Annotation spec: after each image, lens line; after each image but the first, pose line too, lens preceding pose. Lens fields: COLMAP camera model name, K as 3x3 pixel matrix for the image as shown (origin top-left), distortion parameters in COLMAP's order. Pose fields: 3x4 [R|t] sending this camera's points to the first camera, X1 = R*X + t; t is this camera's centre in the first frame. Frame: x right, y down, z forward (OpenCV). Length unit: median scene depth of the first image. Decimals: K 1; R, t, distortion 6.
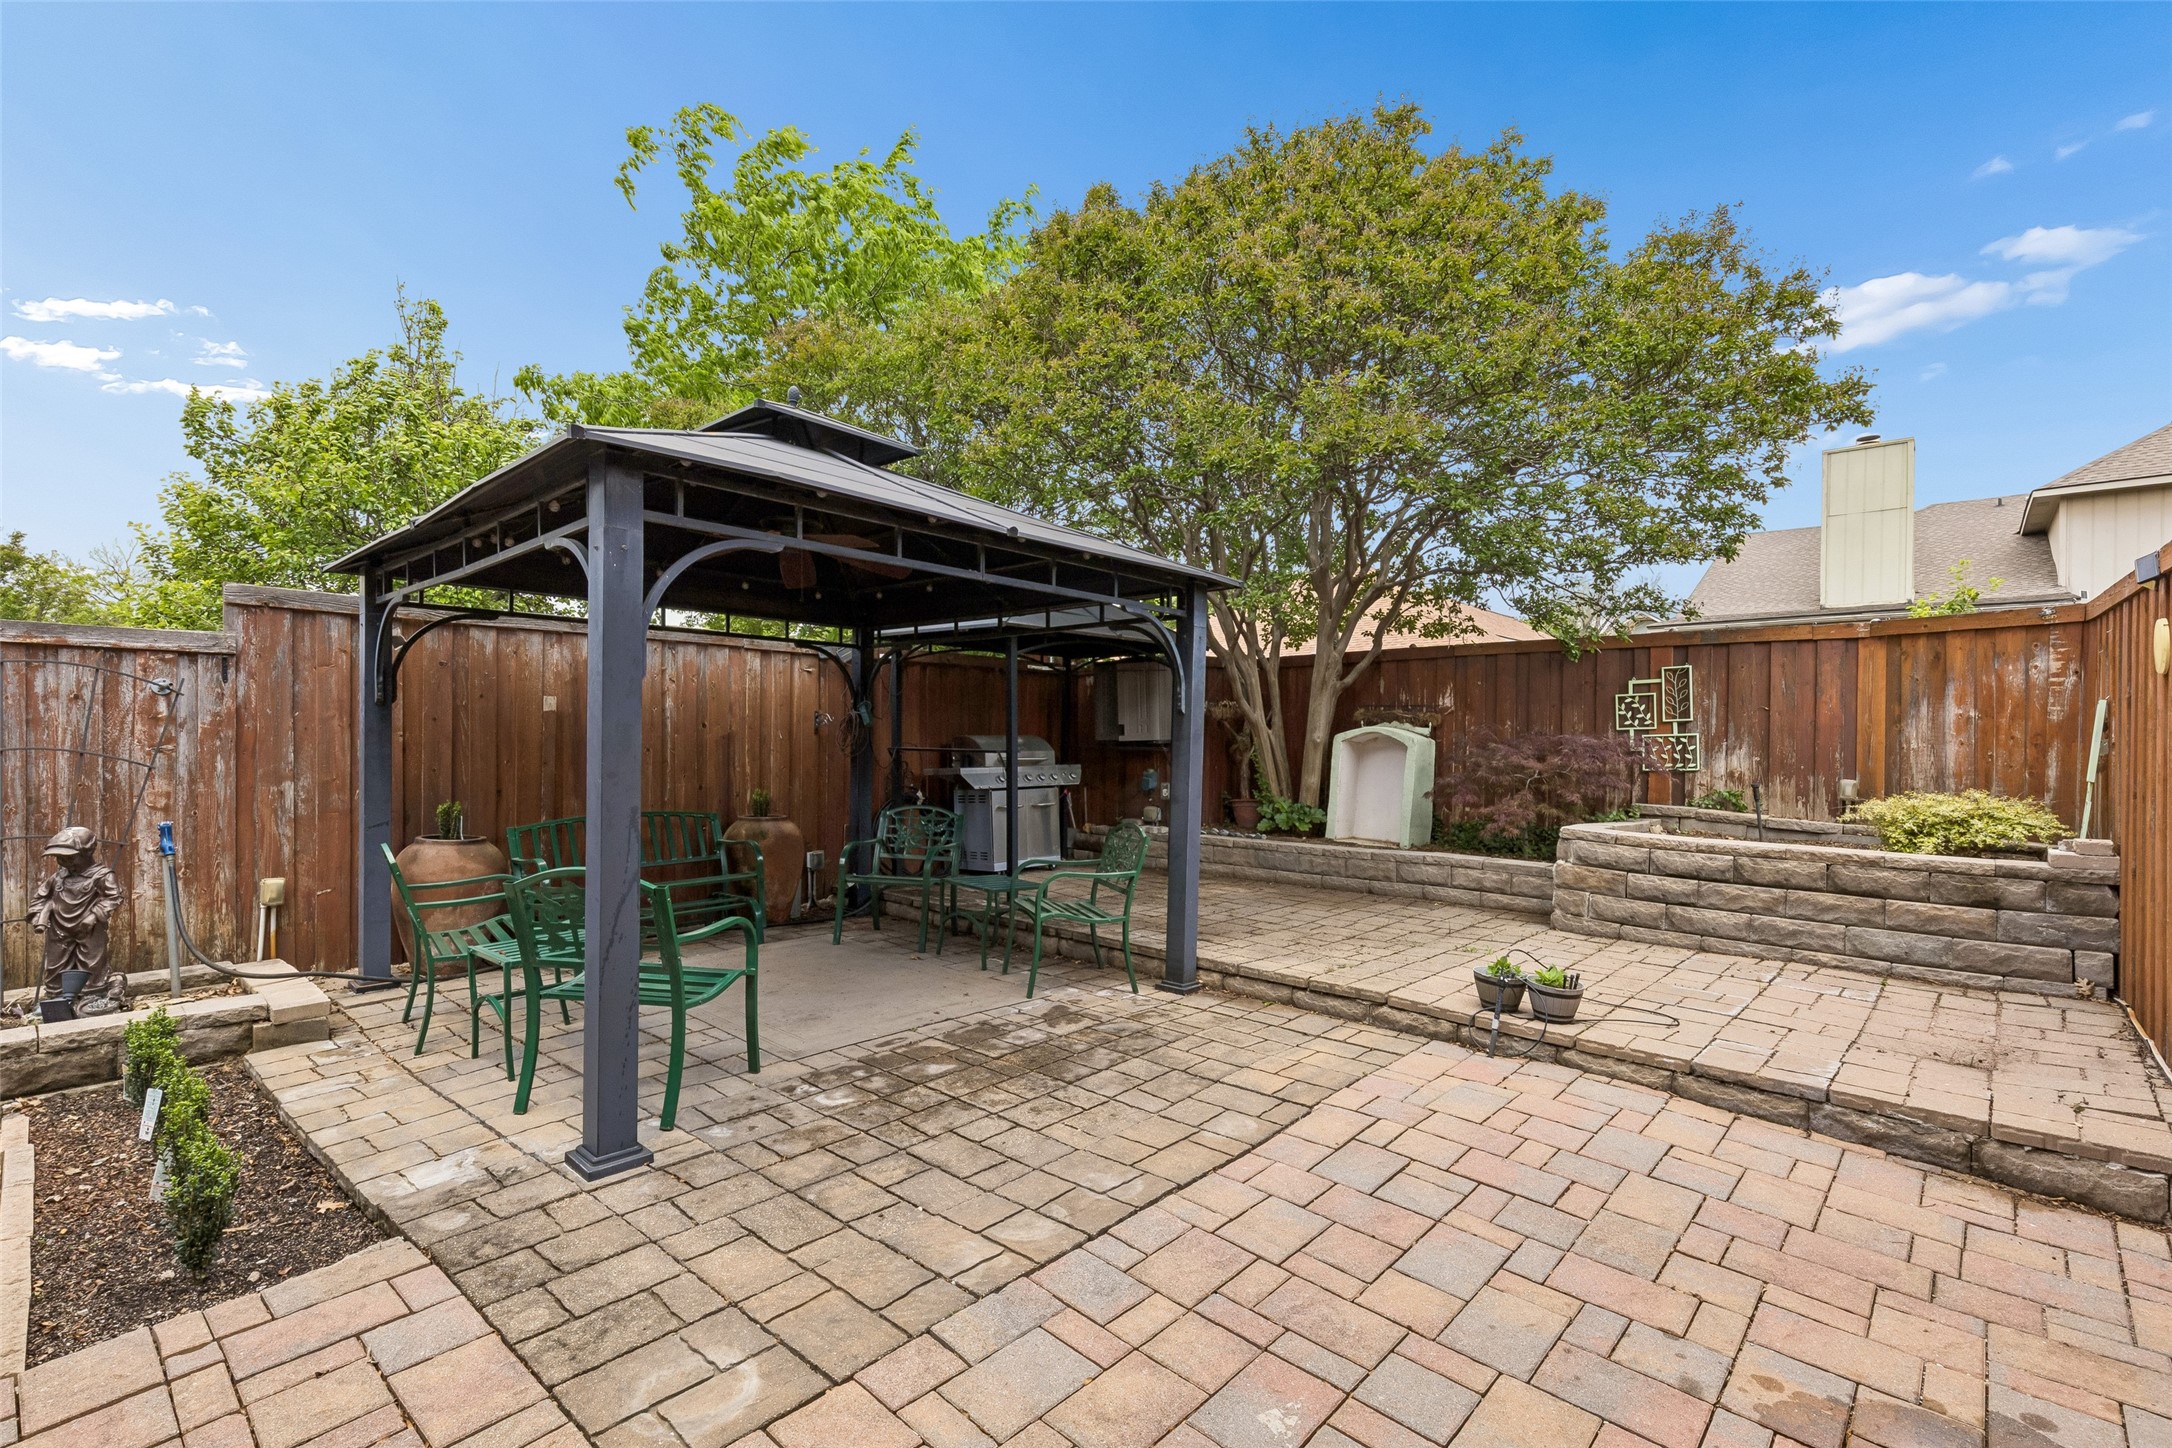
lens RADIAL K [[985.5, 0, 1071.0], [0, 985.5, 741.0], [0, 0, 1]] dist [0.010554, -0.000973]
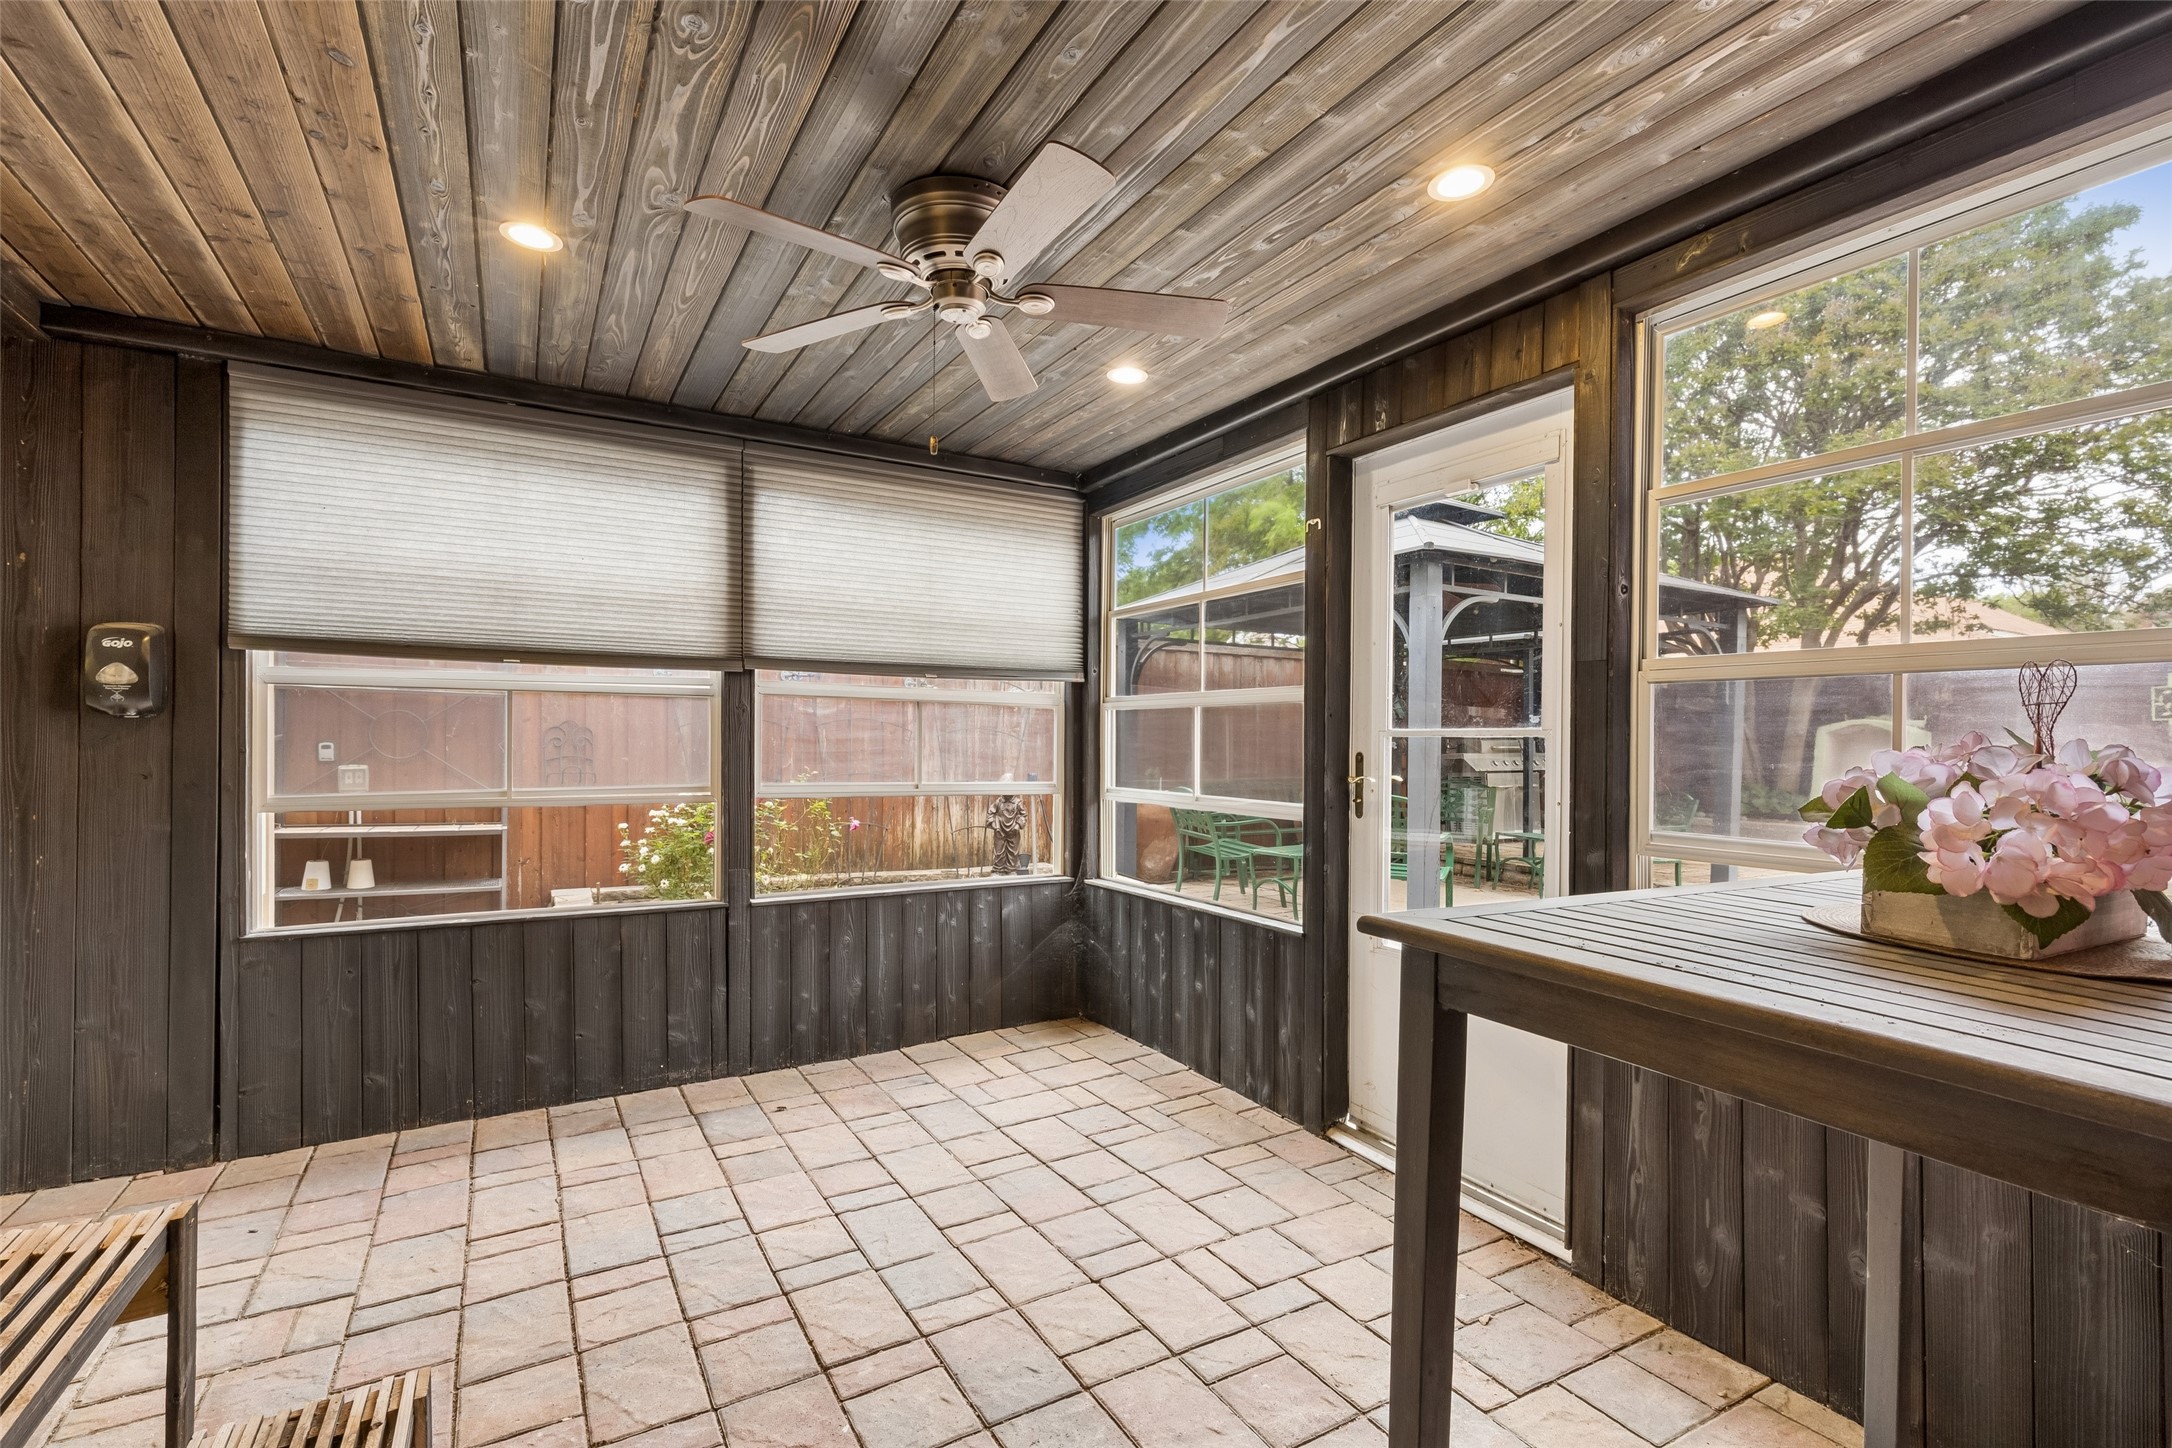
lens RADIAL K [[985.5, 0, 1084.4], [0, 985.5, 733.7], [0, 0, 1]] dist [0.010554, -0.000973]
pose [[0.955563, 0.002892, -0.294771, -0.227475], [-0.005382, 0.999956, -0.007638, 0.017158], [0.294736, 0.008885, 0.955537, -0.351170]]
